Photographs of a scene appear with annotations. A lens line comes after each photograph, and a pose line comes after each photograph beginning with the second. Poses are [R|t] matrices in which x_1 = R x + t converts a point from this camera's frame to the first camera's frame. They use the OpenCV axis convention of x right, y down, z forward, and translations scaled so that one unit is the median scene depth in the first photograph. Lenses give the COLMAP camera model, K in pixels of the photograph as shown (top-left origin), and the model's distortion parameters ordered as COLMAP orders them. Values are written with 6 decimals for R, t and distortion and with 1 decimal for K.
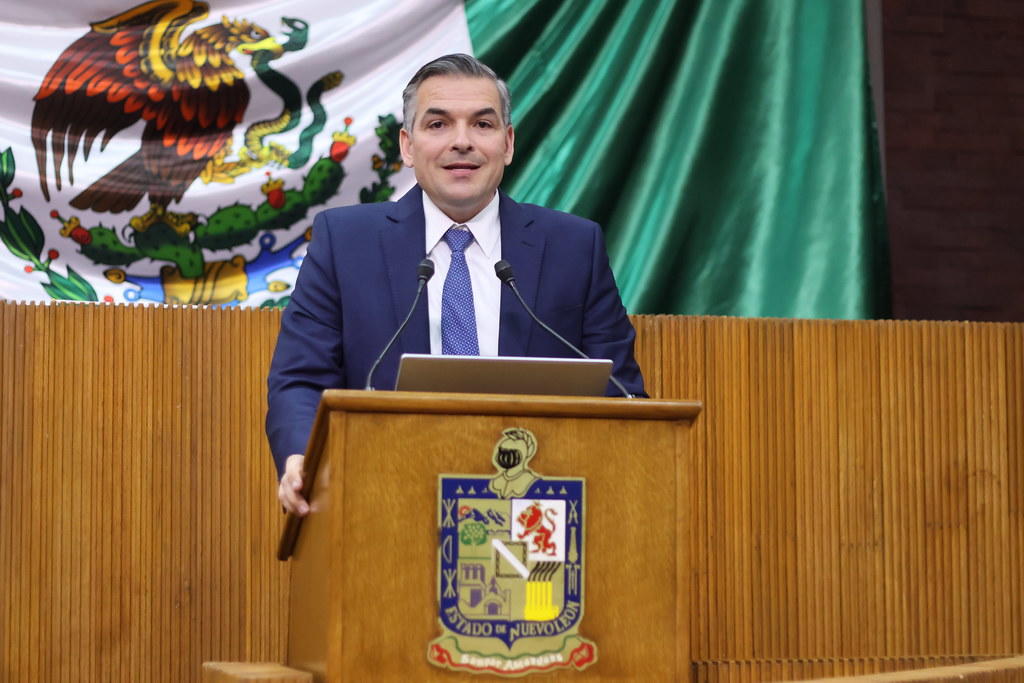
lens RADIAL K [[2459.1, 0, 512.0], [0, 2459.1, 341.5], [0, 0, 1]] dist [0.003451, -0.335004]
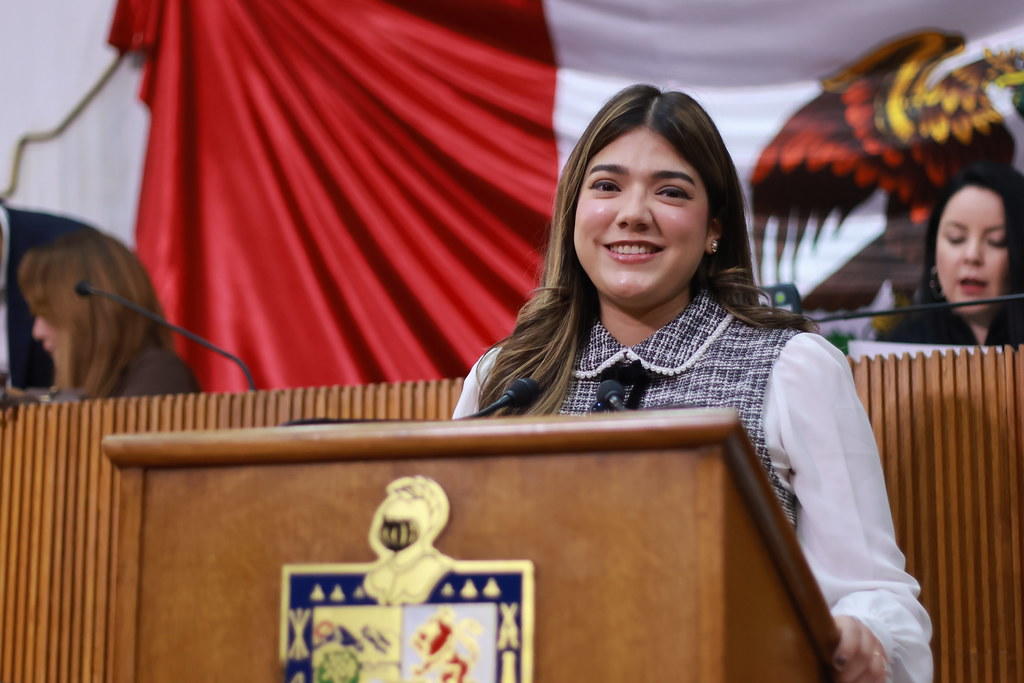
lens RADIAL K [[2459.1, 0, 512.0], [0, 2459.1, 341.5], [0, 0, 1]] dist [0.003451, -0.335004]
pose [[0.831525, -0.097917, -0.546789, 0.332825], [0.048257, 0.993353, -0.104500, 0.063888], [0.553387, 0.060508, 0.830723, 0.543657]]
